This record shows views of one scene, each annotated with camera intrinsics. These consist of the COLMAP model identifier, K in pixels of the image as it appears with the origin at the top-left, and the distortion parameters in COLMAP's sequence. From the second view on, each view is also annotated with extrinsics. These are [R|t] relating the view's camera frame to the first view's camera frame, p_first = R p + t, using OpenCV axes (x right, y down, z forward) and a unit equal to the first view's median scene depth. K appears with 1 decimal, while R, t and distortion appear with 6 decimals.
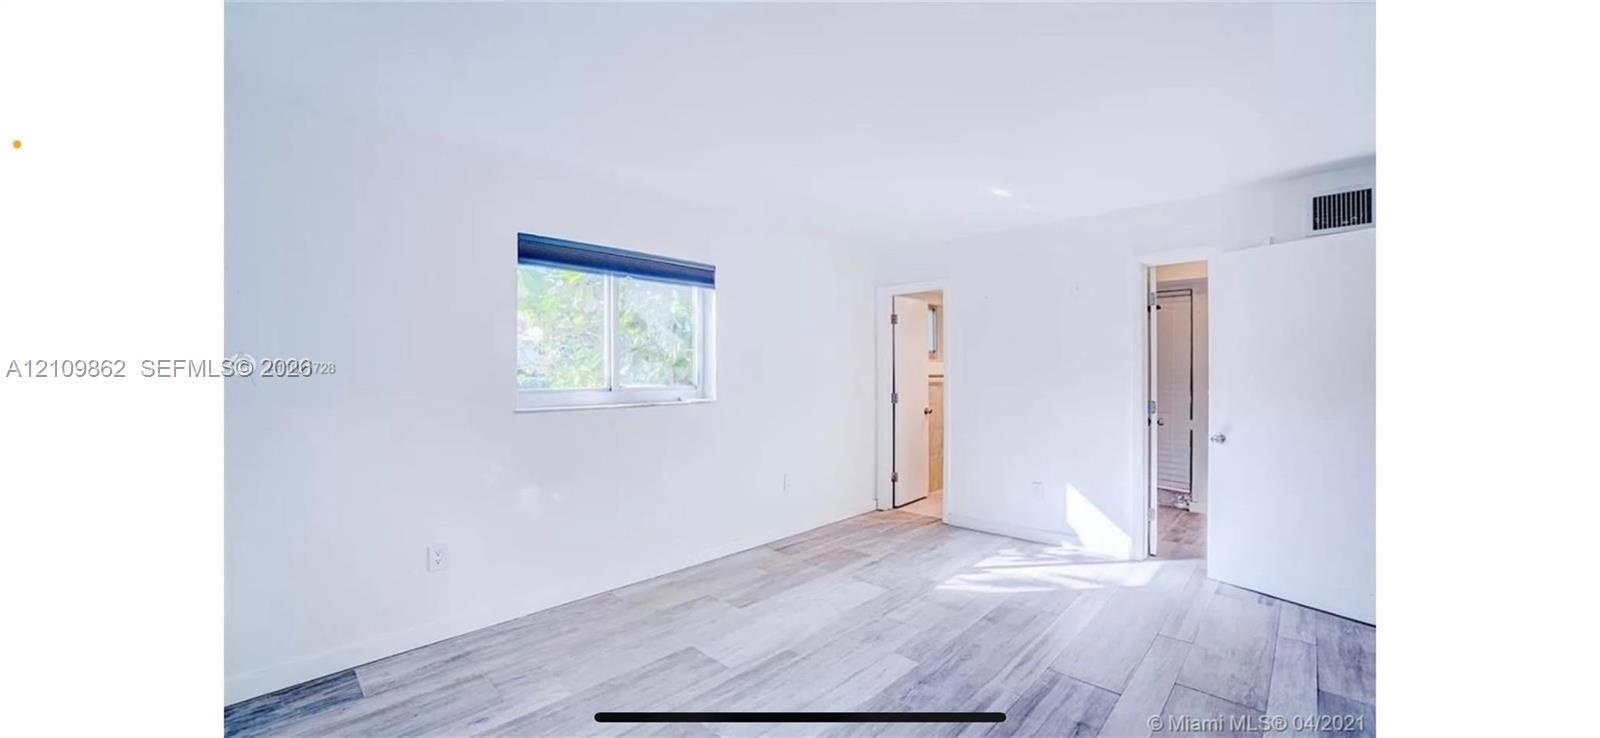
lens RADIAL K [[560.7, 0, 803.6], [0, 560.7, 375.1], [0, 0, 1]] dist [-0.025048, 0.000171]
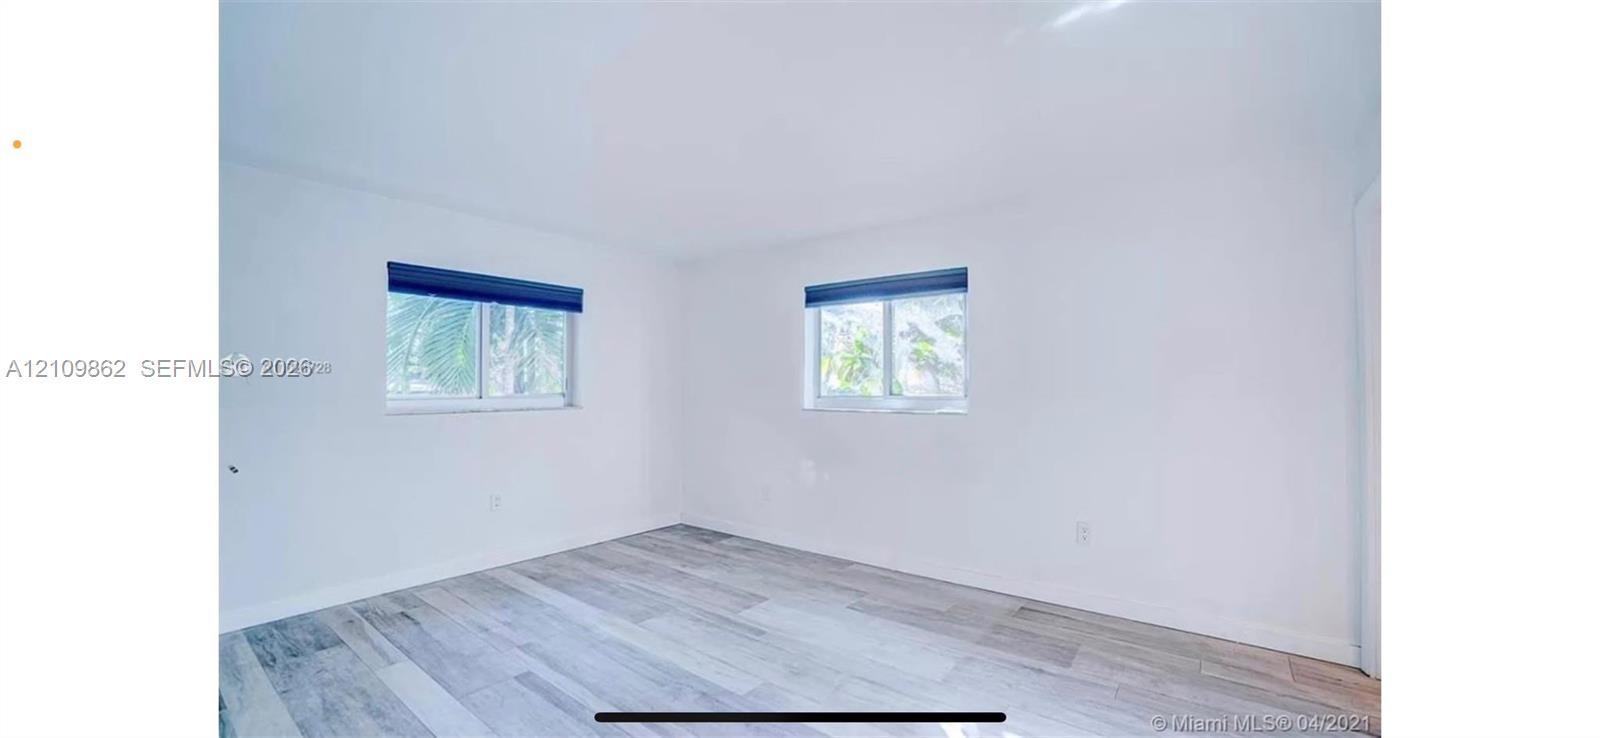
lens RADIAL K [[560.7, 0, 803.6], [0, 560.7, 375.1], [0, 0, 1]] dist [-0.025048, 0.000171]
pose [[0.093228, -0.024214, -0.995350, 0.921511], [-0.000826, 0.999702, -0.024397, 0.008670], [0.995644, 0.003096, 0.093180, 0.815037]]
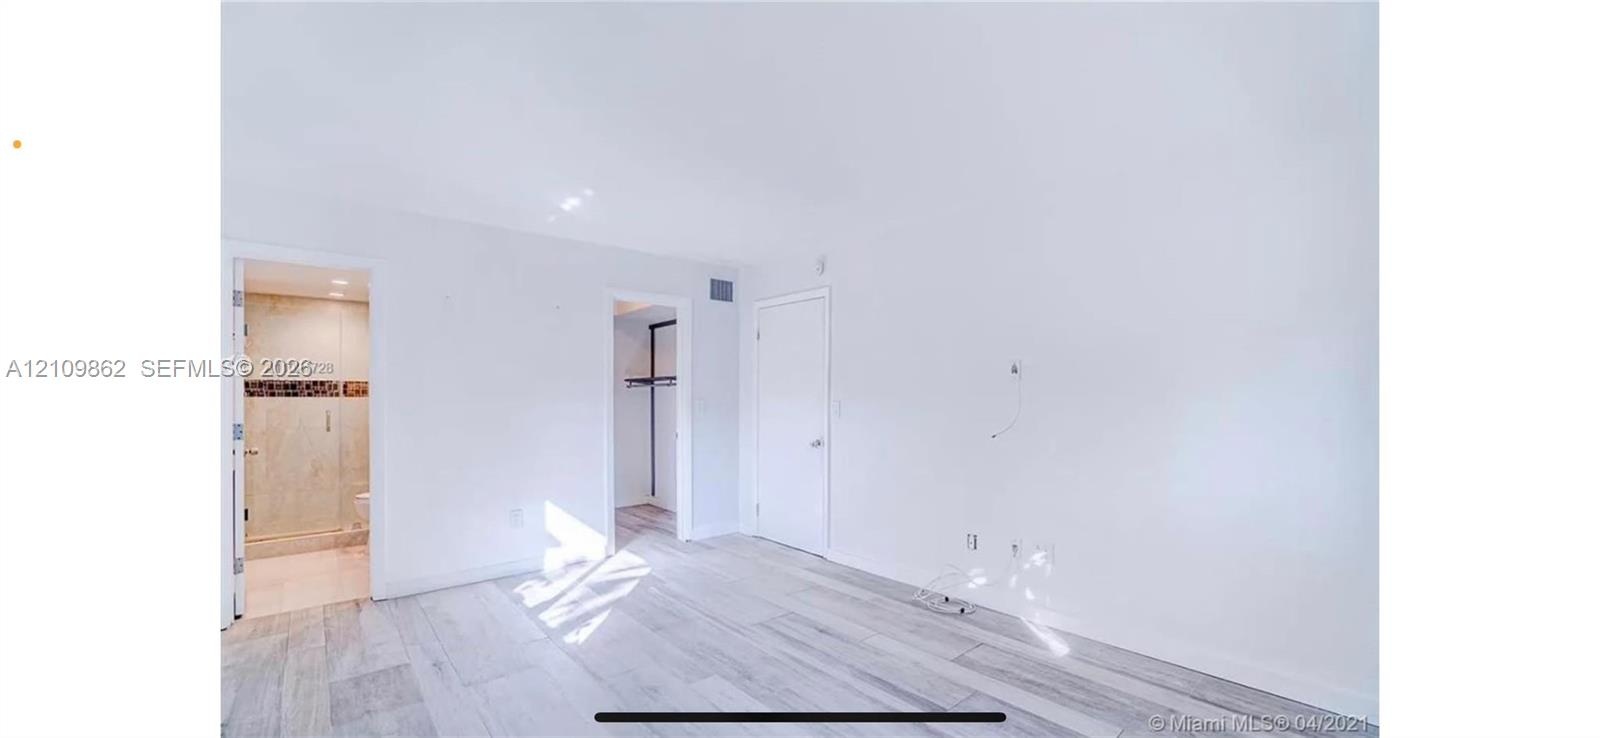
lens RADIAL K [[577.0, 0, 821.0], [0, 577.0, 397.9], [0, 0, 1]] dist [-0.000659, 0.000012]
pose [[0.064263, -0.001662, 0.997932, -0.667744], [-0.001838, 0.999997, 0.001784, 0.009118], [-0.997931, -0.001949, 0.064260, 0.596479]]
